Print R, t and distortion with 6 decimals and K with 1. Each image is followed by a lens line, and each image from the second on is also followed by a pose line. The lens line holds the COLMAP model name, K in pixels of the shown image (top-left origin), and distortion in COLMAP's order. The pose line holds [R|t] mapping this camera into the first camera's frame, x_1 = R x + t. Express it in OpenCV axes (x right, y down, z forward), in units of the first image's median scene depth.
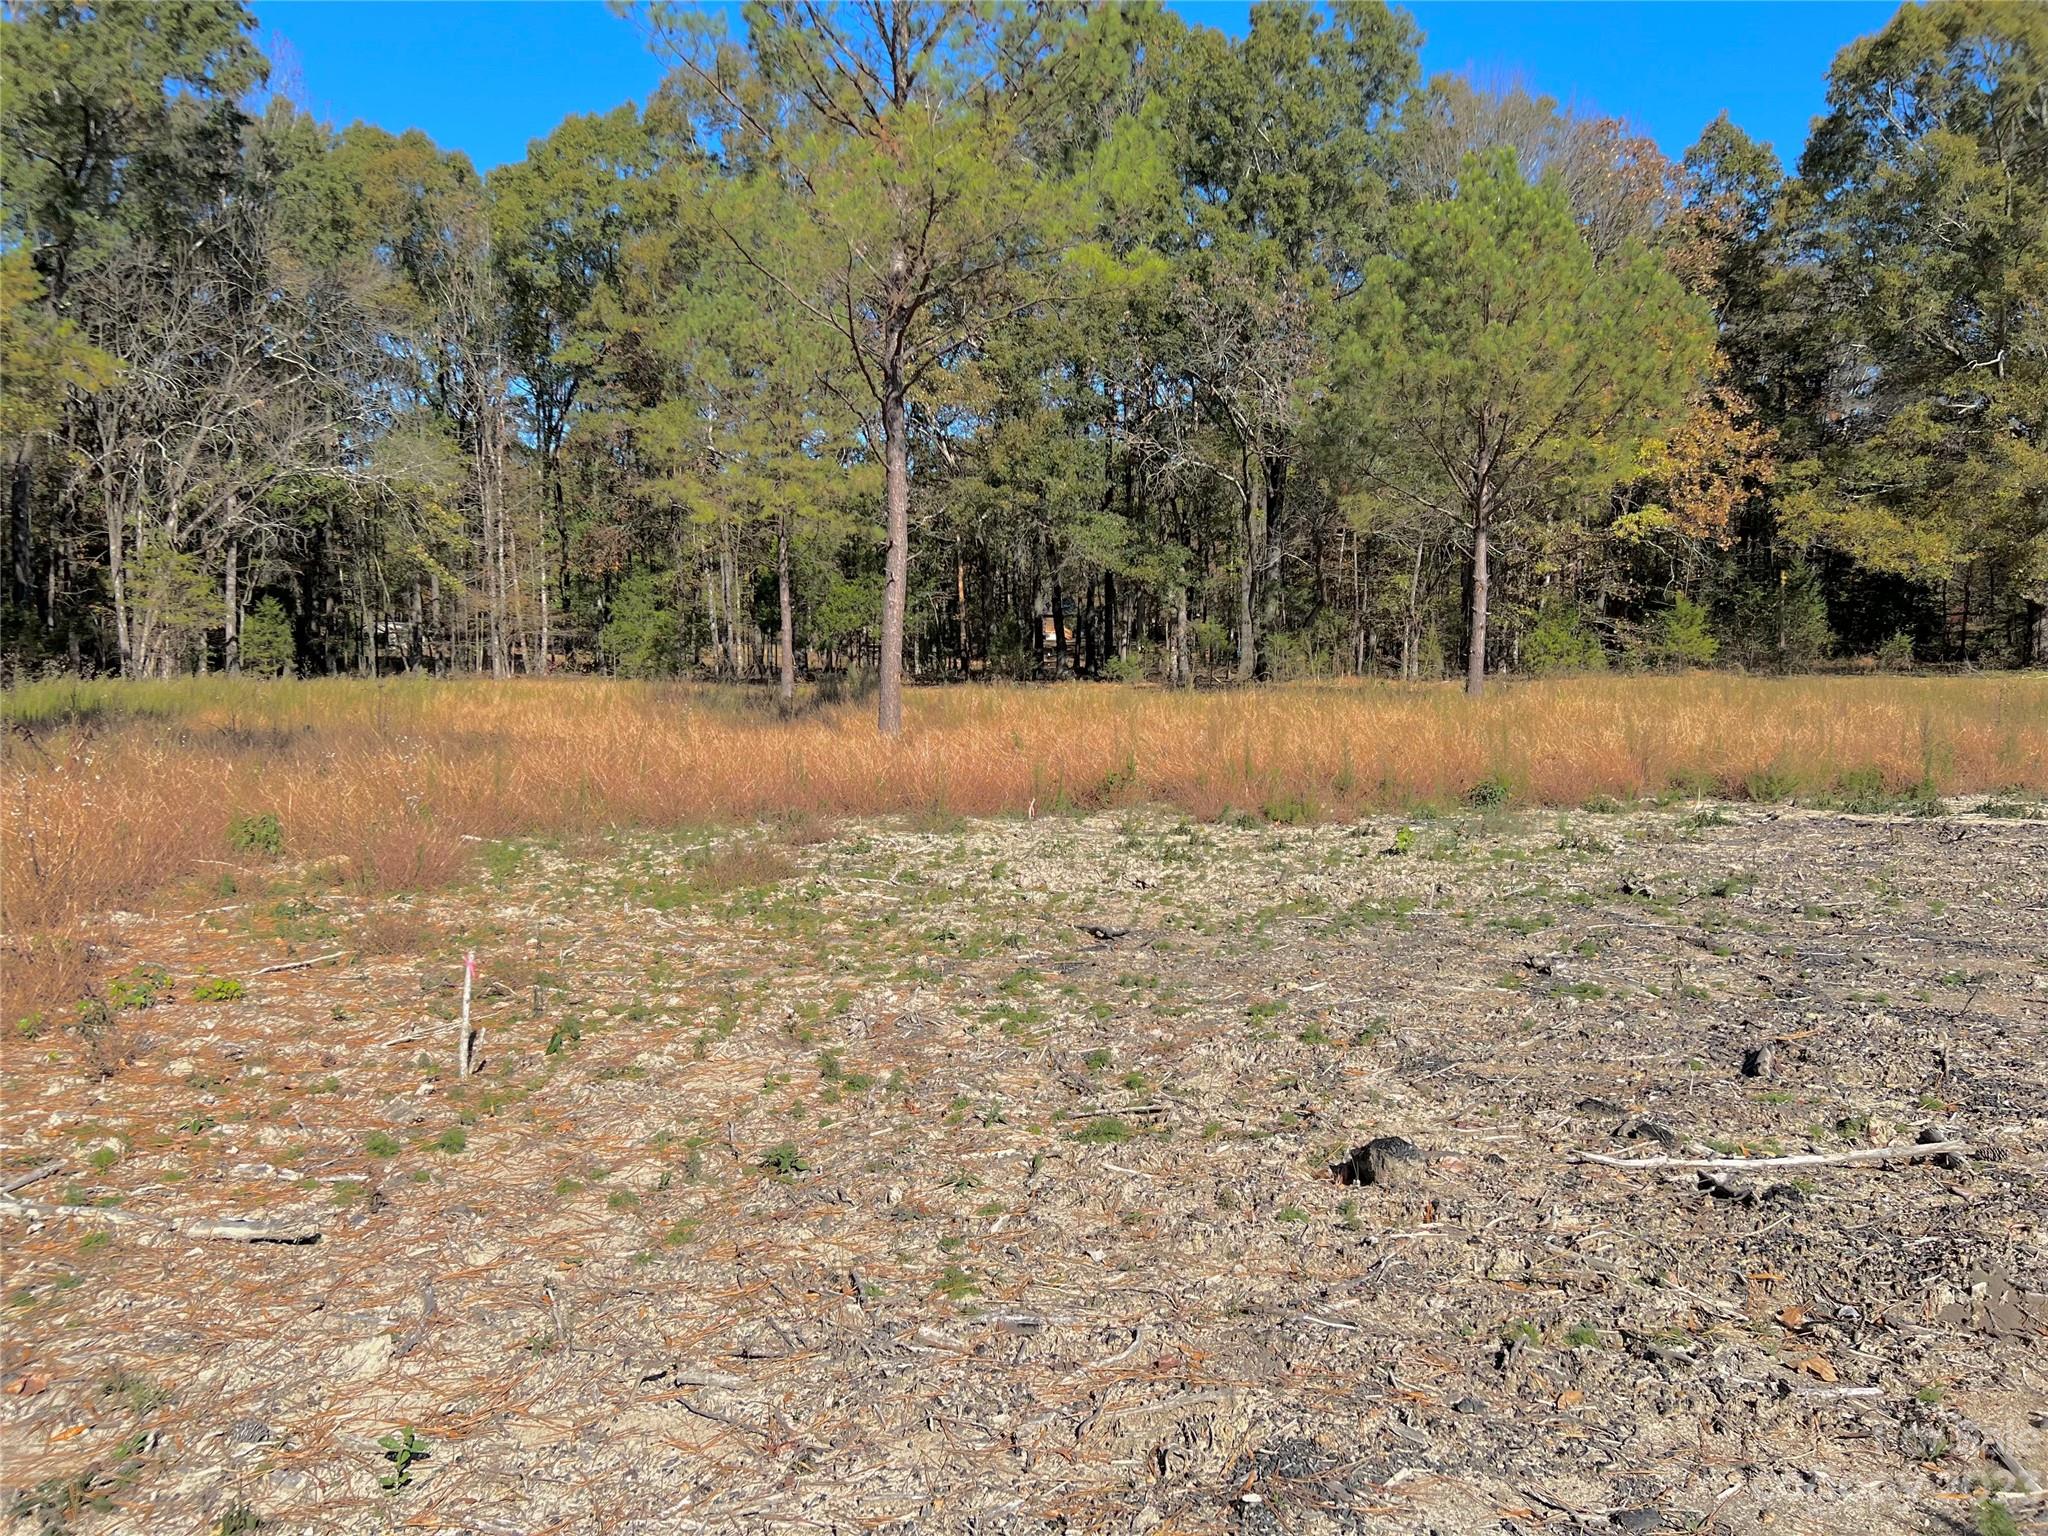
lens RADIAL K [[1524.4, 0, 1024.0], [0, 1524.4, 768.0], [0, 0, 1]] dist [0.099582, -0.106115]
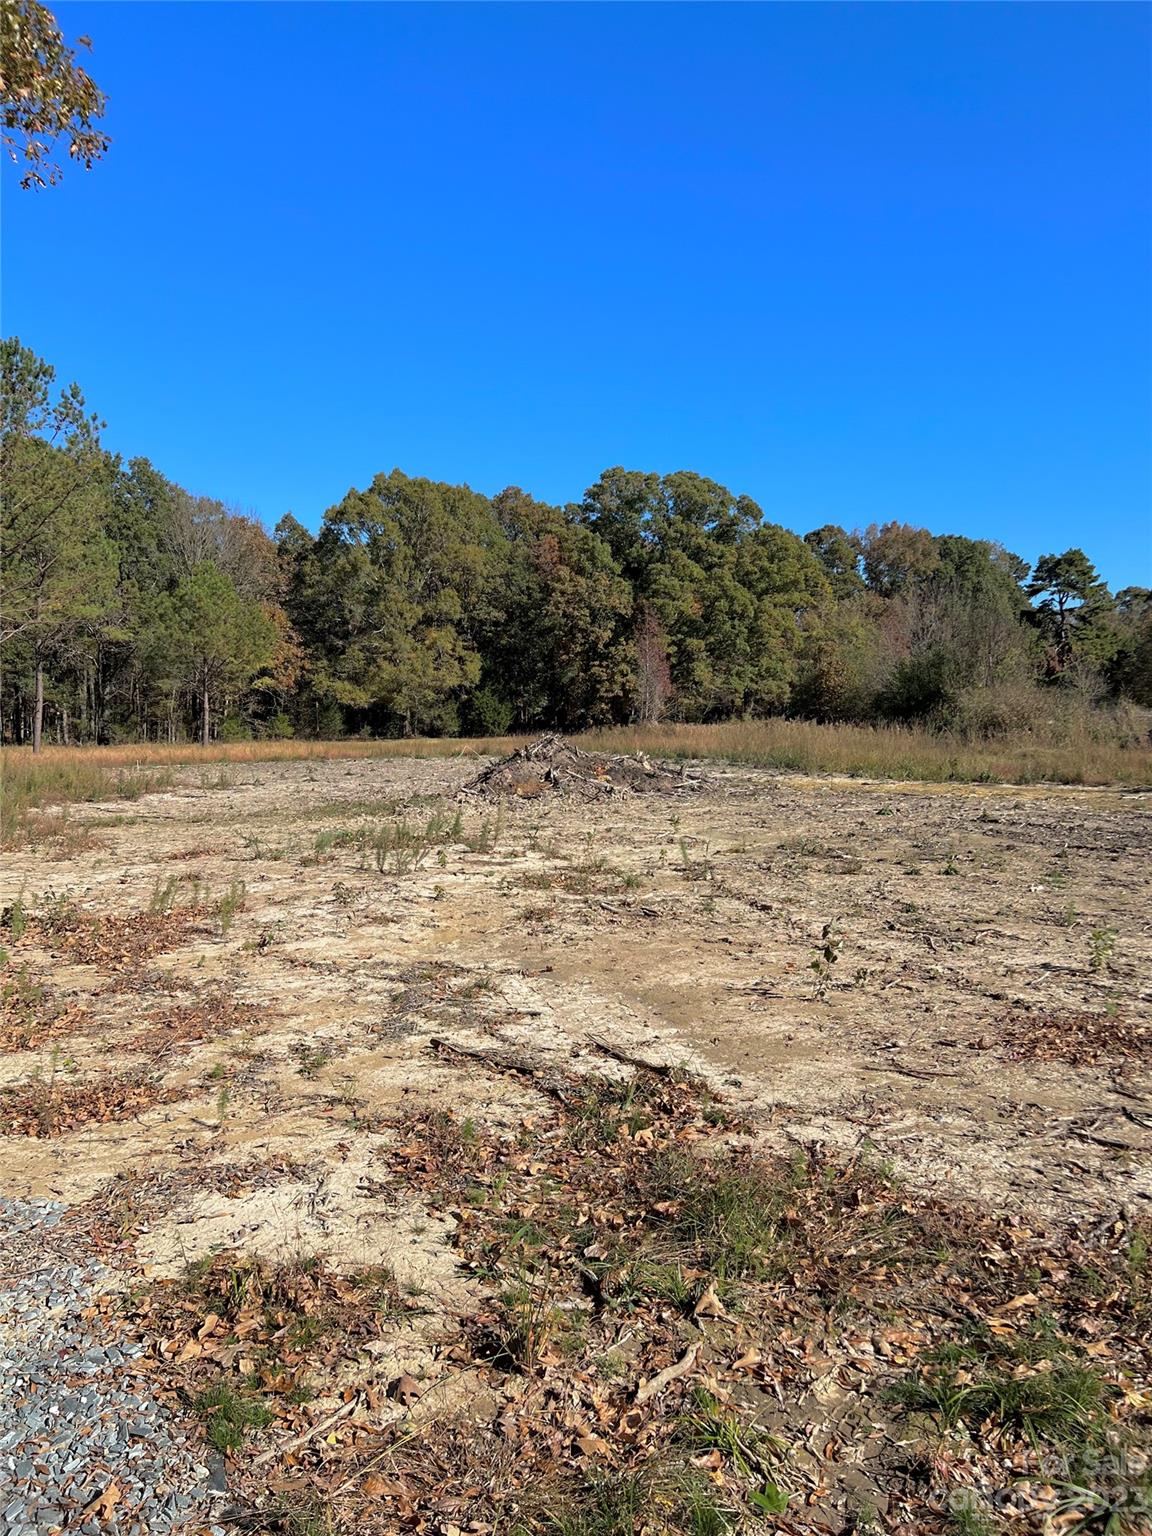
lens RADIAL K [[1143.3, 0, 568.4], [0, 1143.3, 760.3], [0, 0, 1]] dist [0.099582, -0.106115]
pose [[0.814200, -0.016585, 0.580348, -0.296636], [0.047828, 0.998110, -0.038577, 0.067241], [-0.578612, 0.059166, 0.813454, -0.830441]]
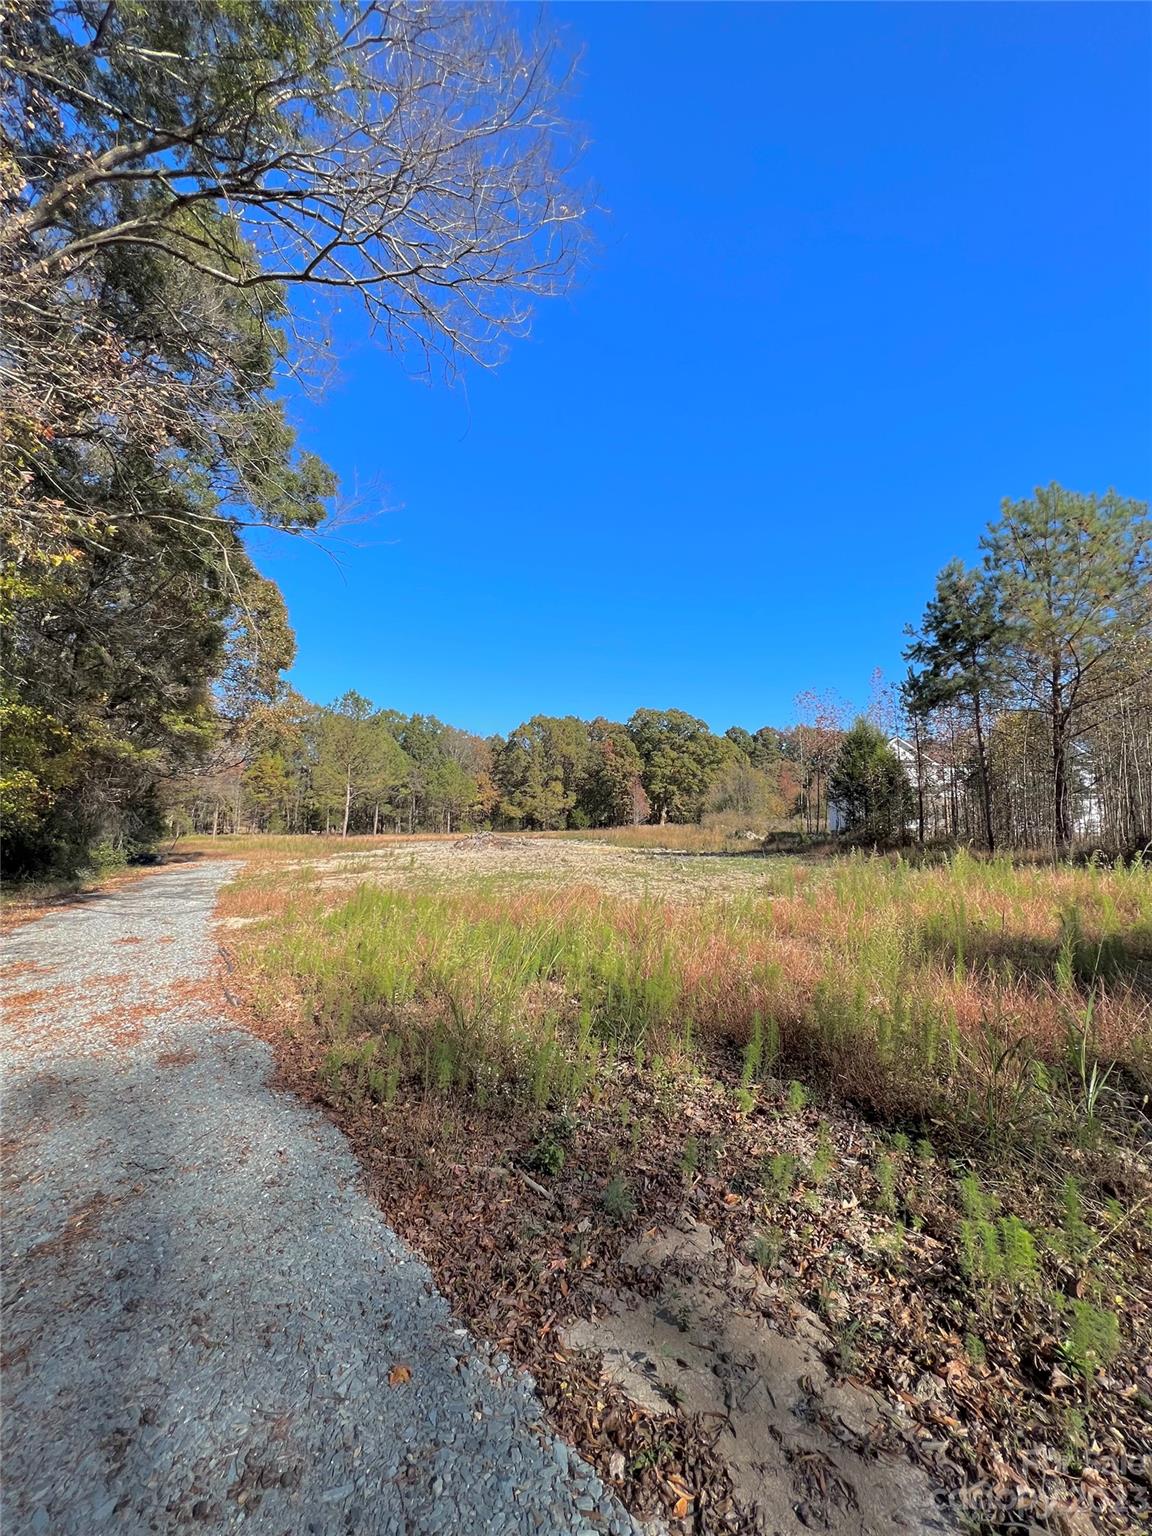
lens RADIAL K [[615.7, 0, 571.4], [0, 615.7, 764.5], [0, 0, 1]] dist [-0.000460, -0.000025]
pose [[0.908827, 0.040499, 0.415203, -0.266048], [0.034924, 0.984397, -0.172462, 0.099592], [-0.415709, 0.171238, 0.893232, -1.278232]]
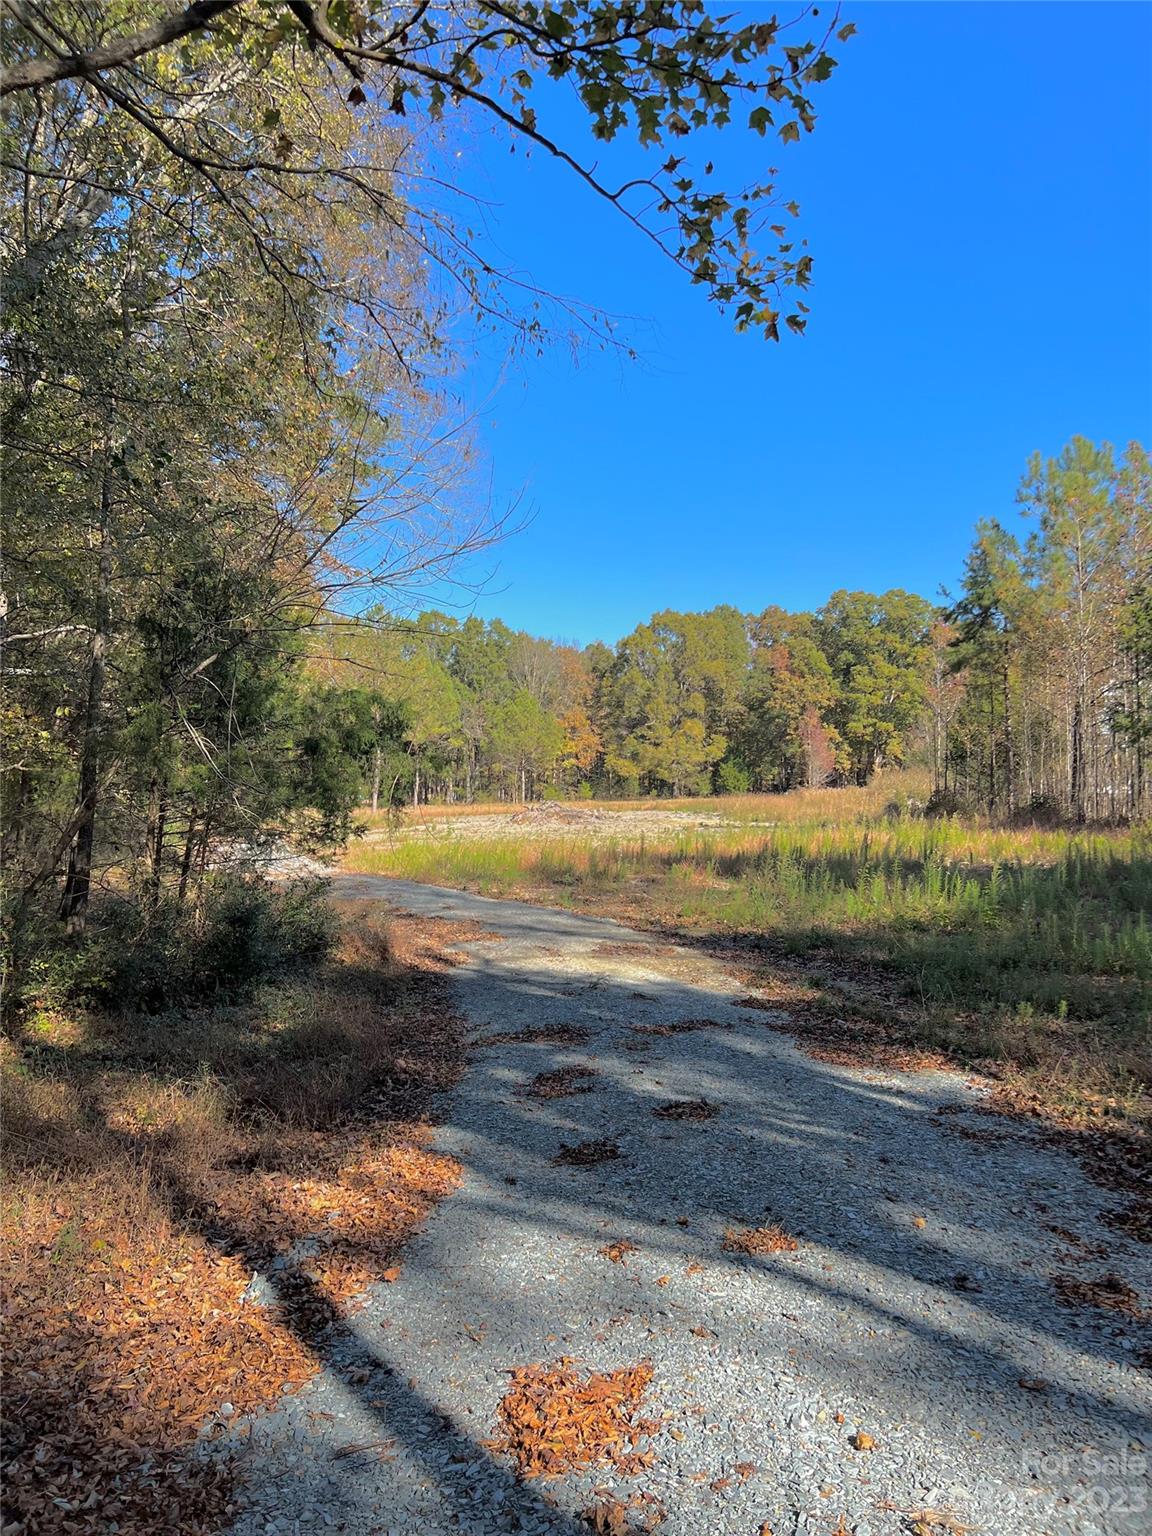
lens RADIAL K [[1138.5, 0, 573.7], [0, 1138.5, 771.7], [0, 0, 1]] dist [0.029969, -0.043312]
pose [[0.966344, -0.004671, 0.257212, -0.312659], [0.029592, 0.995217, -0.093103, 0.124776], [-0.255547, 0.097581, 0.961860, -1.667462]]
